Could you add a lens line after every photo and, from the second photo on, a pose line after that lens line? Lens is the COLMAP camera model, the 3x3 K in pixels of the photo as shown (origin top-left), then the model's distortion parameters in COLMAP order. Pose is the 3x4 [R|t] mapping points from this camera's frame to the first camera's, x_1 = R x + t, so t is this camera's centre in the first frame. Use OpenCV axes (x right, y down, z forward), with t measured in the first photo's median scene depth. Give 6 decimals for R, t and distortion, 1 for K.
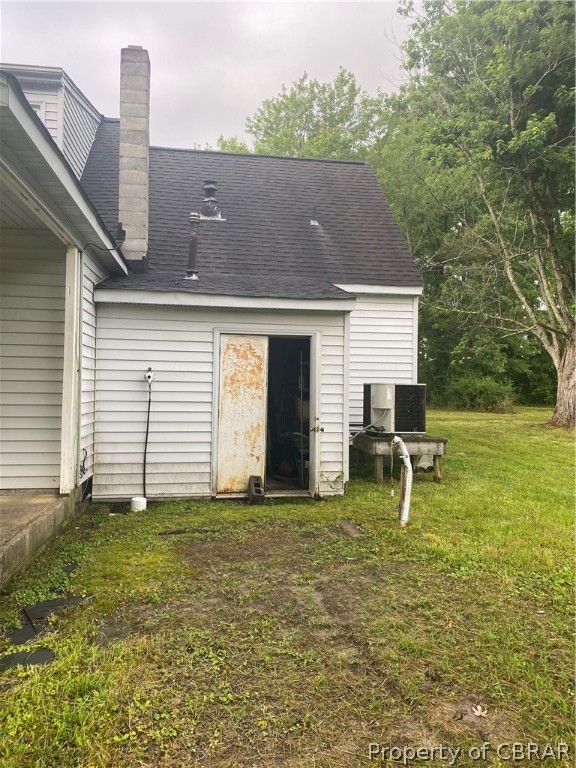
lens RADIAL K [[594.4, 0, 288.0], [0, 594.4, 384.0], [0, 0, 1]] dist [-0.004243, -0.004122]
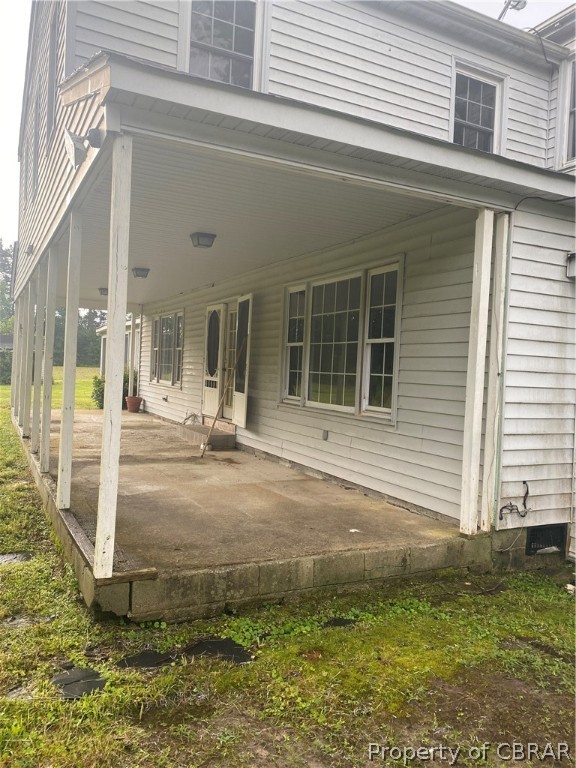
lens RADIAL K [[594.4, 0, 288.0], [0, 594.4, 384.0], [0, 0, 1]] dist [-0.004243, -0.004122]
pose [[0.322269, 0.021599, -0.946402, 0.351872], [-0.035720, 0.999305, 0.010643, -0.013317], [0.945974, 0.030376, 0.322817, 0.663615]]
